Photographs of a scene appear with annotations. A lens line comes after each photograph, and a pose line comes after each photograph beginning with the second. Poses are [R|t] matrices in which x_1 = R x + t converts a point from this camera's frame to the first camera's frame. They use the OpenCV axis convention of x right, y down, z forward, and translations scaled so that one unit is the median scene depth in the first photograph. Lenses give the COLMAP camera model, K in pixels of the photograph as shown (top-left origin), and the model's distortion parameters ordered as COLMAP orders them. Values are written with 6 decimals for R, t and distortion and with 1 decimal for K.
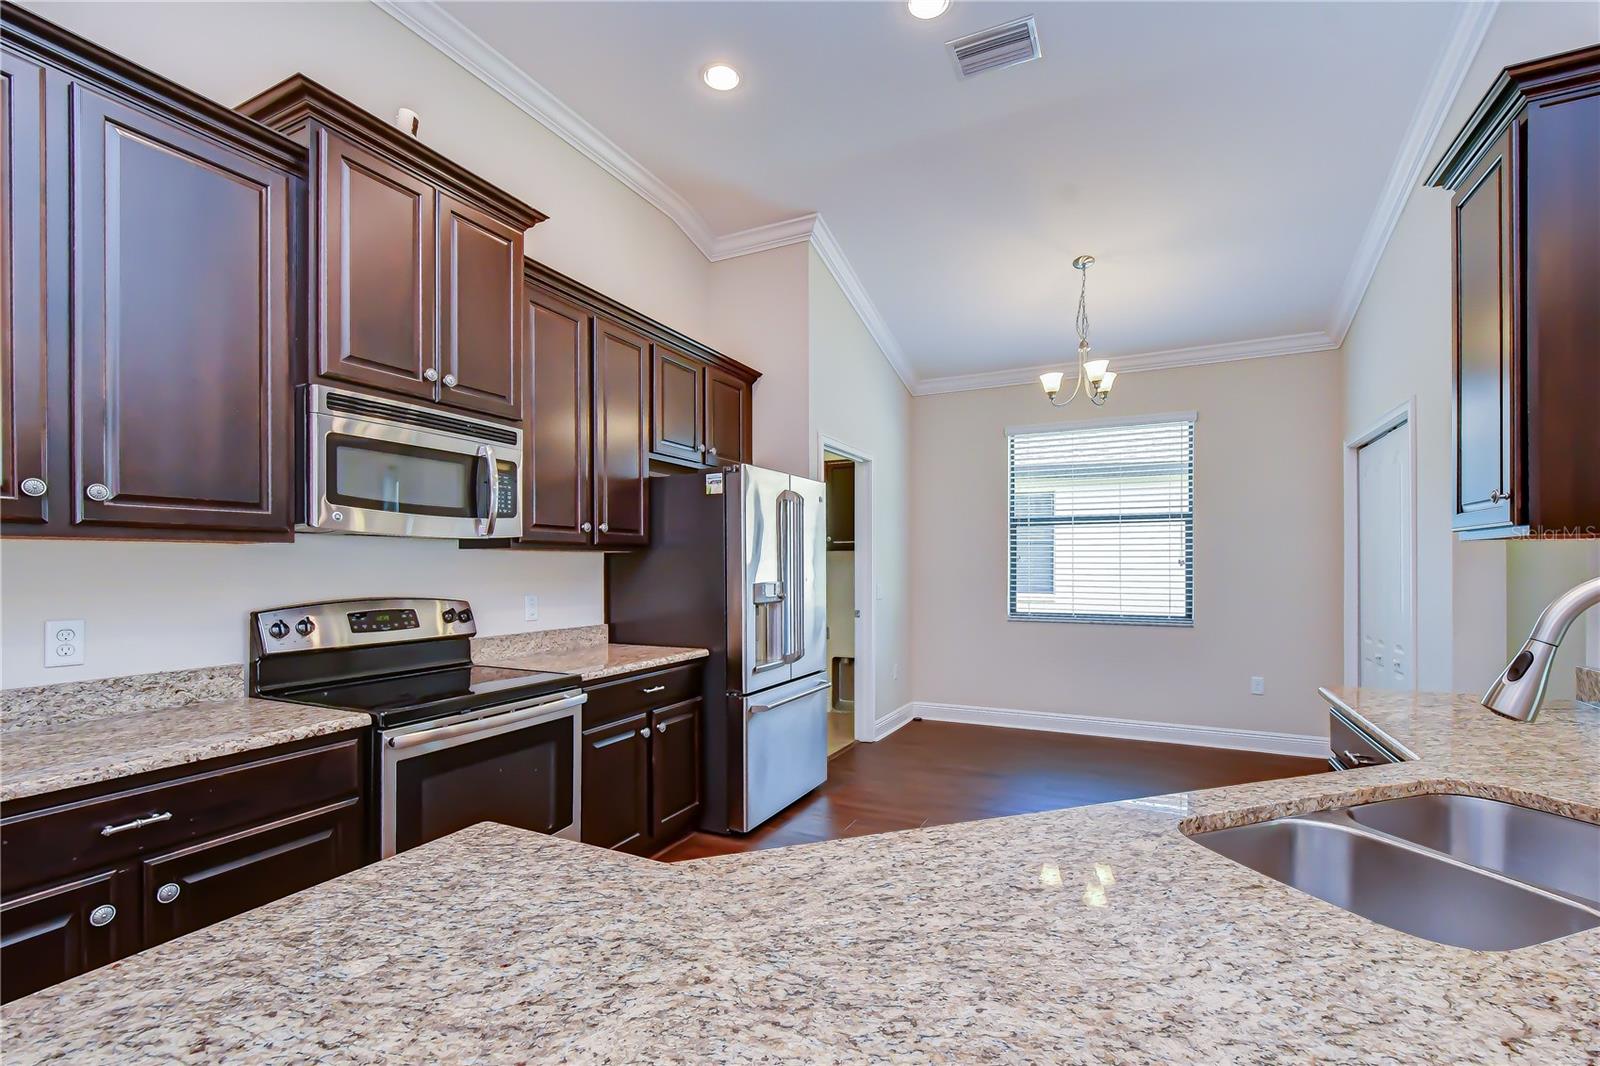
lens RADIAL K [[691.8, 0, 811.6], [0, 691.8, 566.5], [0, 0, 1]] dist [0.000944, -0.002091]
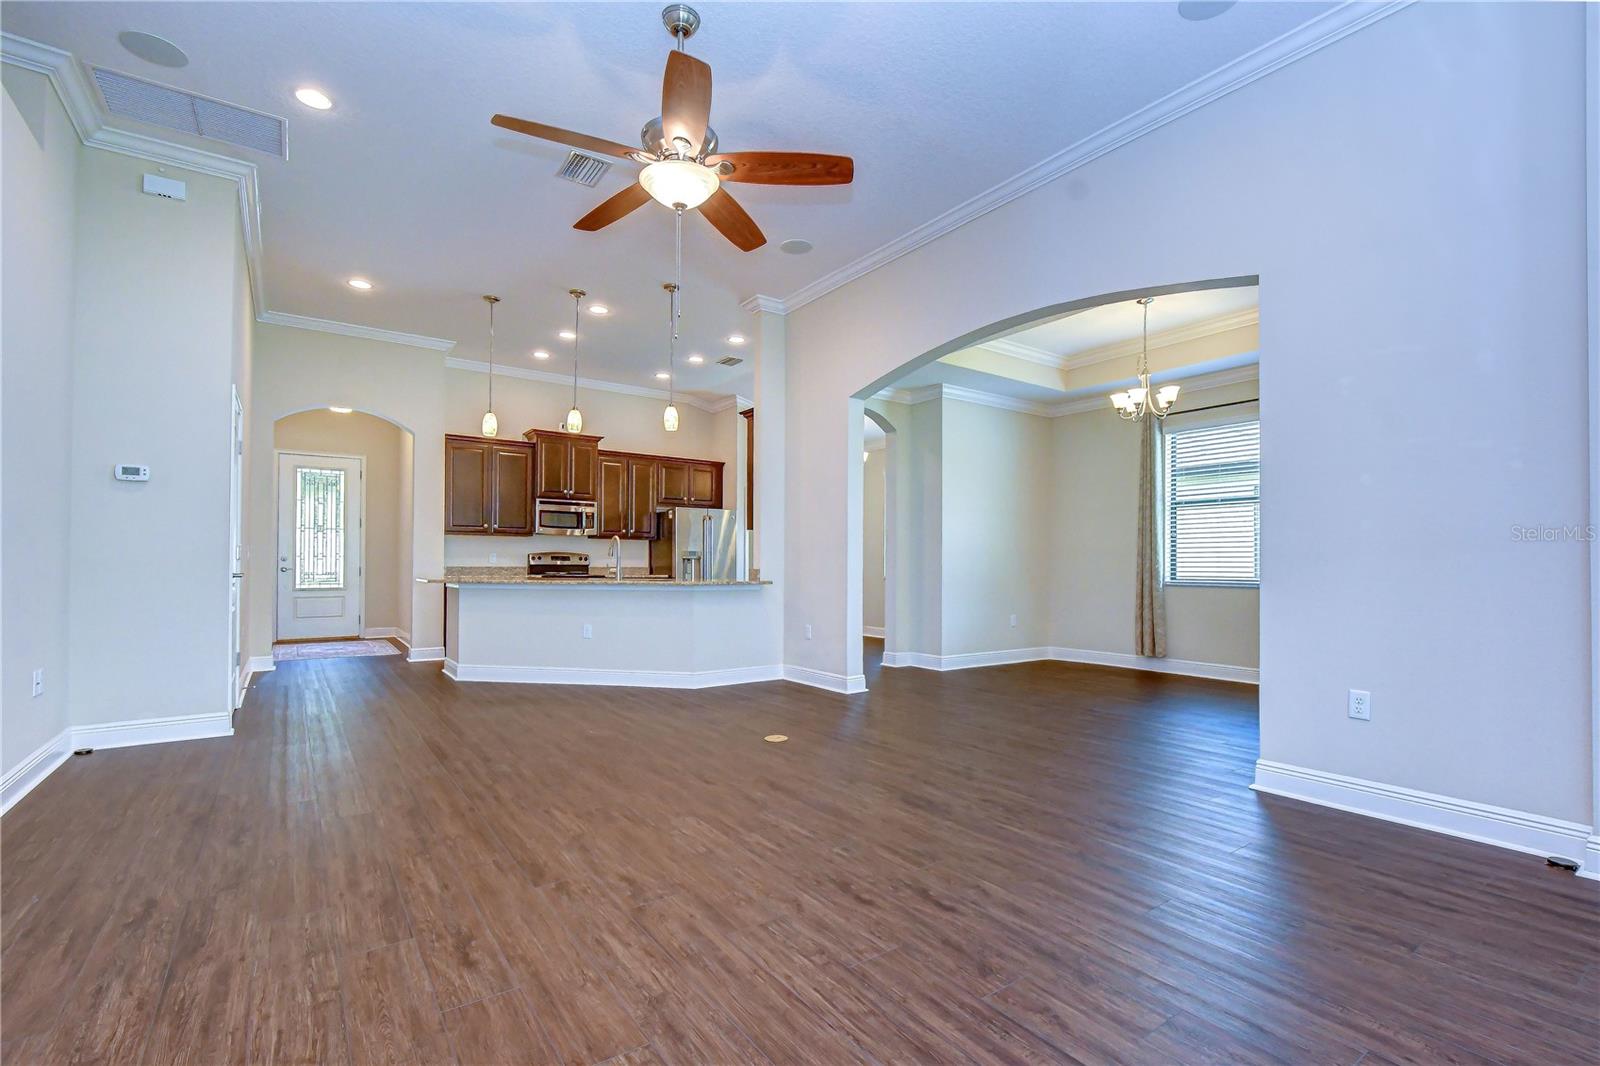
lens RADIAL K [[749.1, 0, 853.2], [0, 749.1, 555.6], [0, 0, 1]] dist [0.009119, -0.005484]
pose [[0.901032, 0.004138, -0.433734, 2.151925], [-0.007215, 0.999959, -0.005448, 0.066077], [0.433694, 0.008038, 0.901025, -1.628685]]
